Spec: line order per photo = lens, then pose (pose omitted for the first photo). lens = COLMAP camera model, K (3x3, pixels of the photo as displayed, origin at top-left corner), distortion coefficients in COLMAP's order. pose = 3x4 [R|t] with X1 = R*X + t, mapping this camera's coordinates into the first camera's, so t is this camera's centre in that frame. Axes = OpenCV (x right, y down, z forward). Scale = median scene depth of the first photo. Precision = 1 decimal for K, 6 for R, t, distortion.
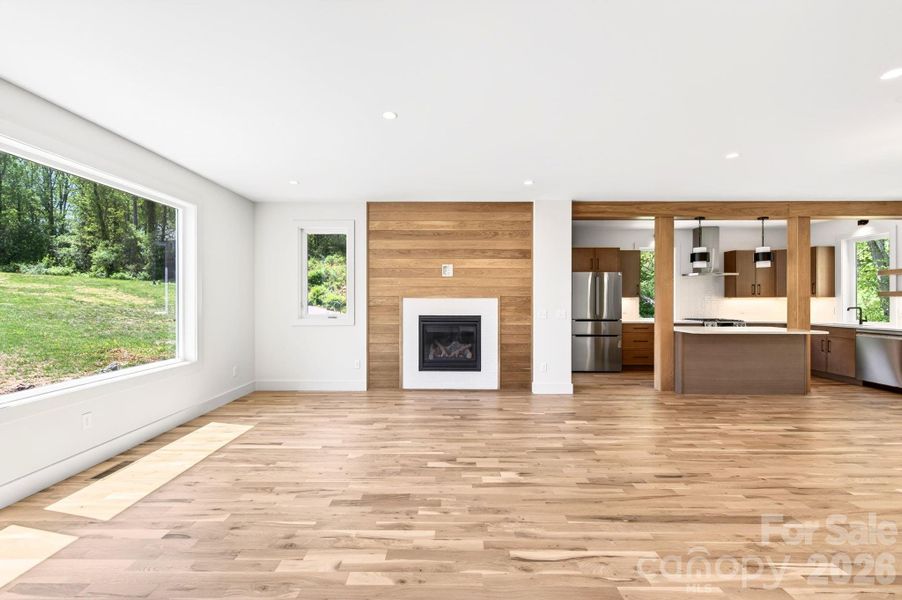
lens RADIAL K [[383.9, 0, 451.8], [0, 383.9, 295.5], [0, 0, 1]] dist [0.013144, -0.000037]
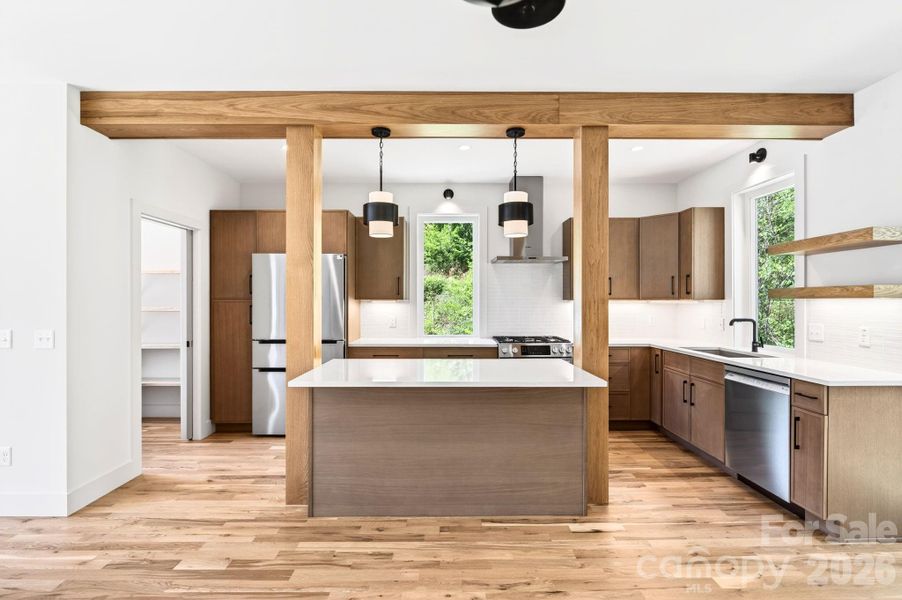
lens RADIAL K [[420.7, 0, 445.1], [0, 420.7, 301.7], [0, 0, 1]] dist [-0.009187, -0.000545]
pose [[0.999975, -0.000500, -0.007035, 0.665642], [0.000587, 0.999923, 0.012372, -0.000226], [0.007028, -0.012376, 0.999899, 0.451614]]
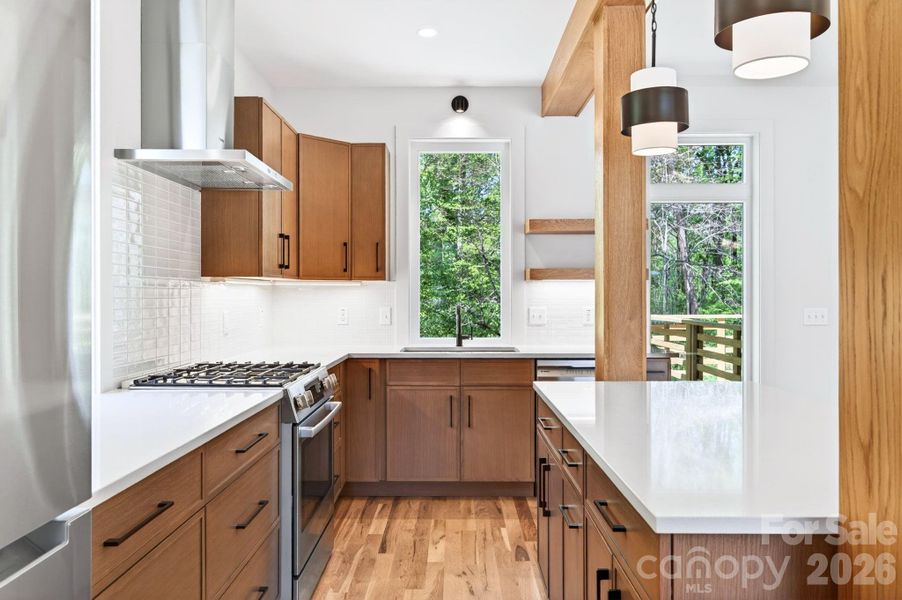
lens RADIAL K [[687.1, 0, 451.4], [0, 687.1, 297.3], [0, 0, 1]] dist [-0.002358, 0.000095]
pose [[0.022394, -0.008676, 0.999712, 0.320969], [-0.011865, 0.999890, 0.008943, 0.015907], [-0.999679, -0.012062, 0.022289, 1.036550]]
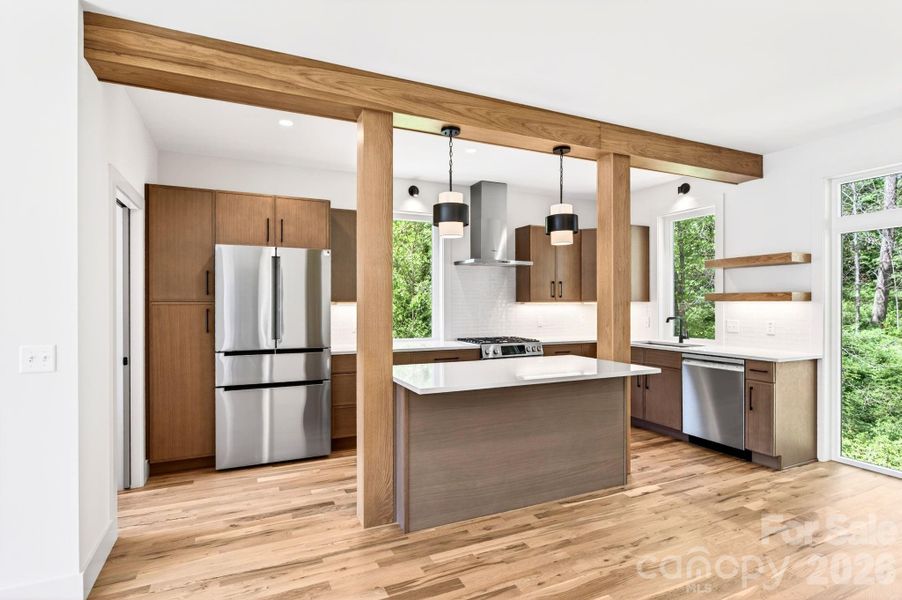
lens RADIAL K [[461.4, 0, 451.7], [0, 461.4, 304.4], [0, 0, 1]] dist [-0.004612, -0.000140]
pose [[0.913217, -0.002303, 0.407468, 0.386577], [-0.003563, 0.999901, 0.013639, -0.000856], [-0.407459, -0.013907, 0.913118, 0.458256]]
